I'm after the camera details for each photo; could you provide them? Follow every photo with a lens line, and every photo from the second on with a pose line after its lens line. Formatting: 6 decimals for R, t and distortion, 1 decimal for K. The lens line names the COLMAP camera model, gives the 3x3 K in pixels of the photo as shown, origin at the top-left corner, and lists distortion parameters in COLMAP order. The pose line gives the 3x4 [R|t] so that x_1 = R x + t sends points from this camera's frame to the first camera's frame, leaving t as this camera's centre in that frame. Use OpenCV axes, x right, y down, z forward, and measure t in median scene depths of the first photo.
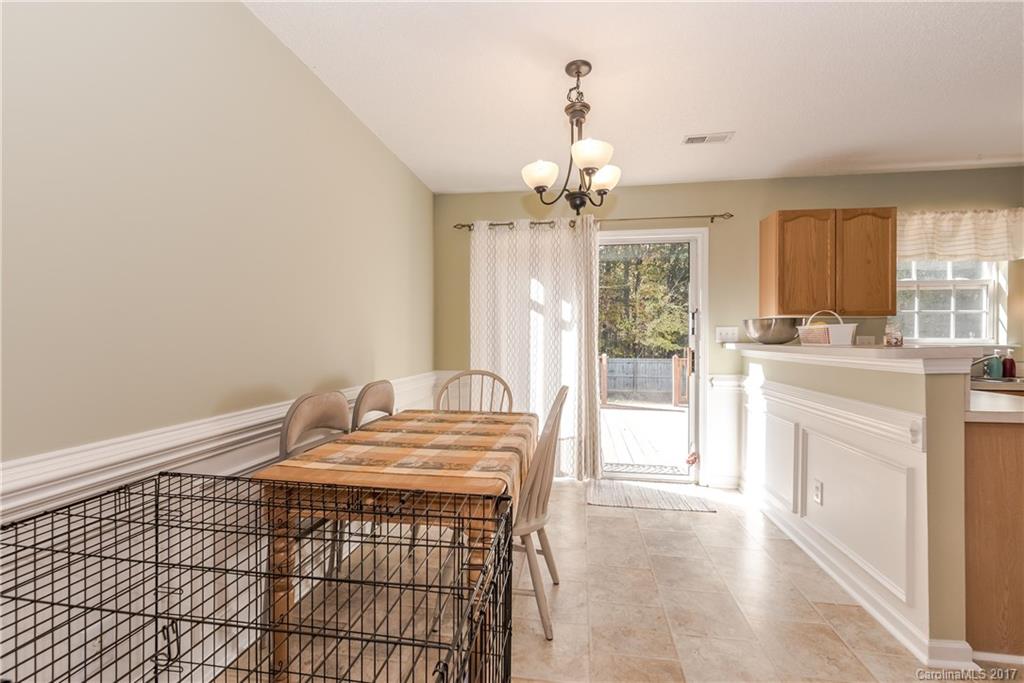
lens RADIAL K [[447.2, 0, 513.1], [0, 447.2, 346.5], [0, 0, 1]] dist [0.002017, -0.001235]
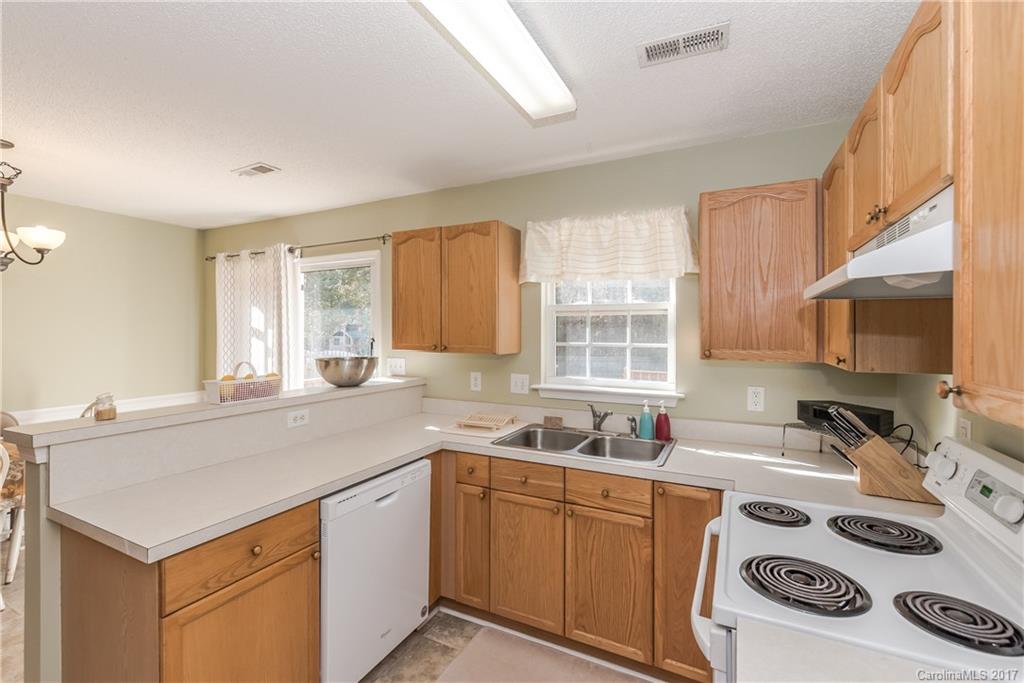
lens RADIAL K [[447.2, 0, 511.2], [0, 447.2, 333.7], [0, 0, 1]] dist [0.002017, -0.001235]
pose [[0.954386, -0.003296, -0.298558, 0.995535], [0.002542, 0.999993, -0.002913, -0.092387], [0.298565, 0.002021, 0.954387, 0.209036]]
